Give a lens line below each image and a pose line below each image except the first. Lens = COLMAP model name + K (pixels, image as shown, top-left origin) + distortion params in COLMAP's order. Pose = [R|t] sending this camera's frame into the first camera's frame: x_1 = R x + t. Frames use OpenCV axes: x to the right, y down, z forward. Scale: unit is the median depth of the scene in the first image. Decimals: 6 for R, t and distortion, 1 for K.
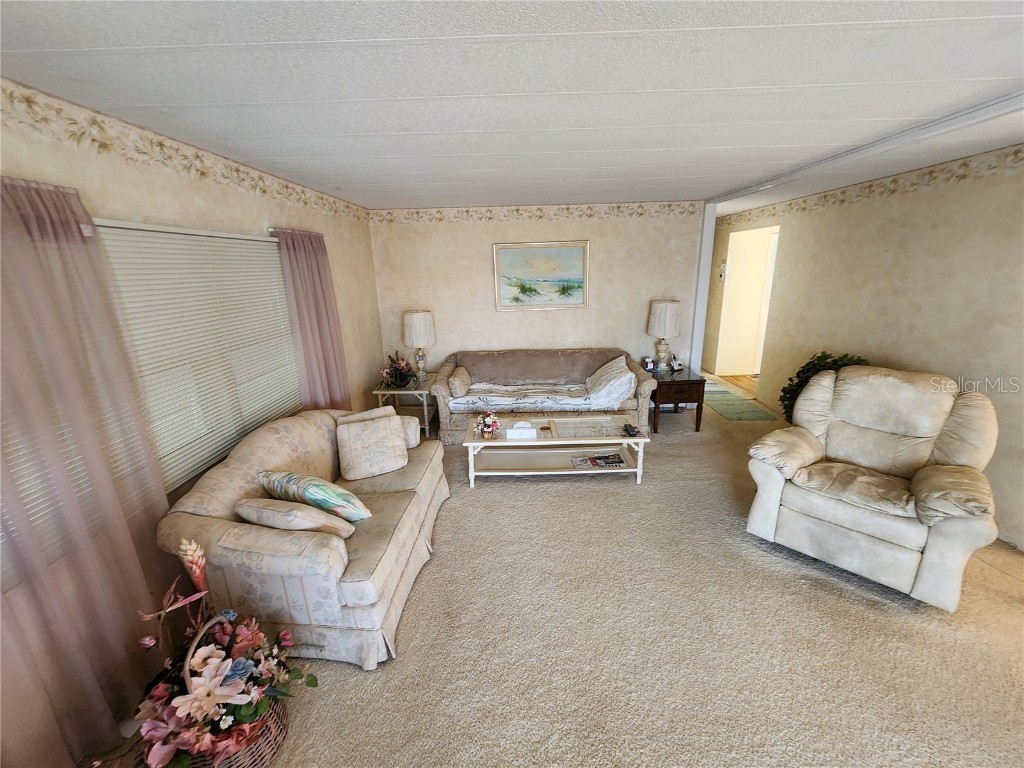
lens RADIAL K [[419.1, 0, 514.3], [0, 419.1, 386.5], [0, 0, 1]] dist [-0.000462, 0.000160]
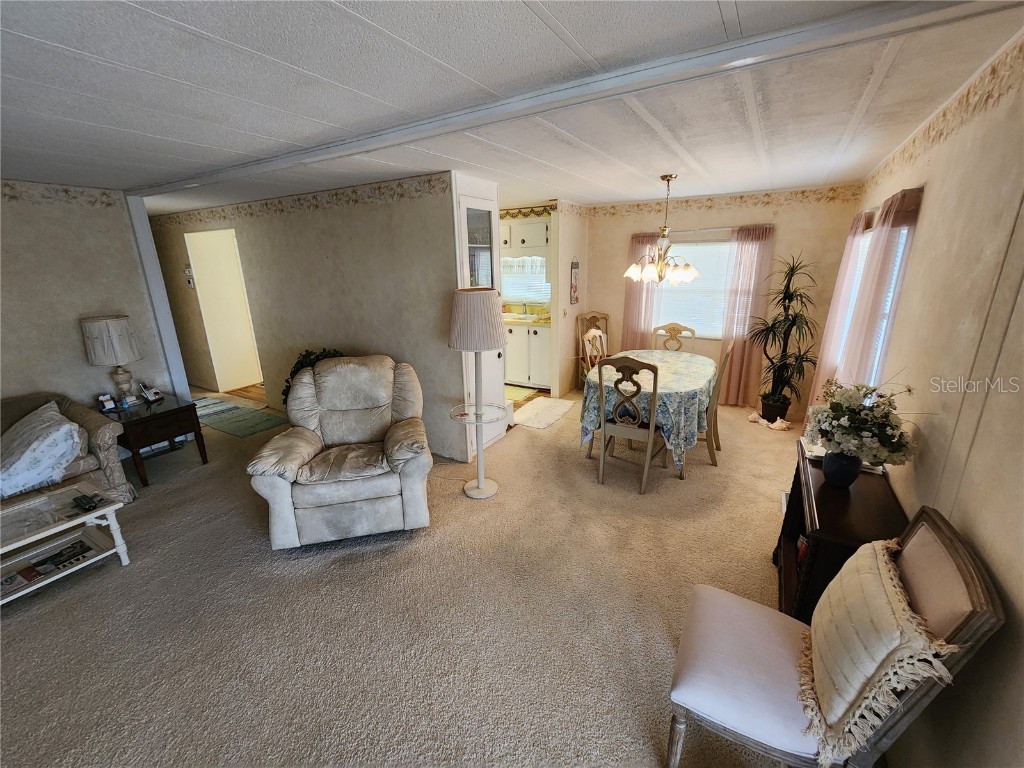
lens RADIAL K [[422.5, 0, 514.7], [0, 422.5, 383.4], [0, 0, 1]] dist [-0.001919, 0.000569]
pose [[0.501815, -0.229517, 0.833969, 0.111867], [0.243500, 0.962646, 0.118412, 0.002183], [-0.829994, 0.143650, 0.538957, -0.021500]]
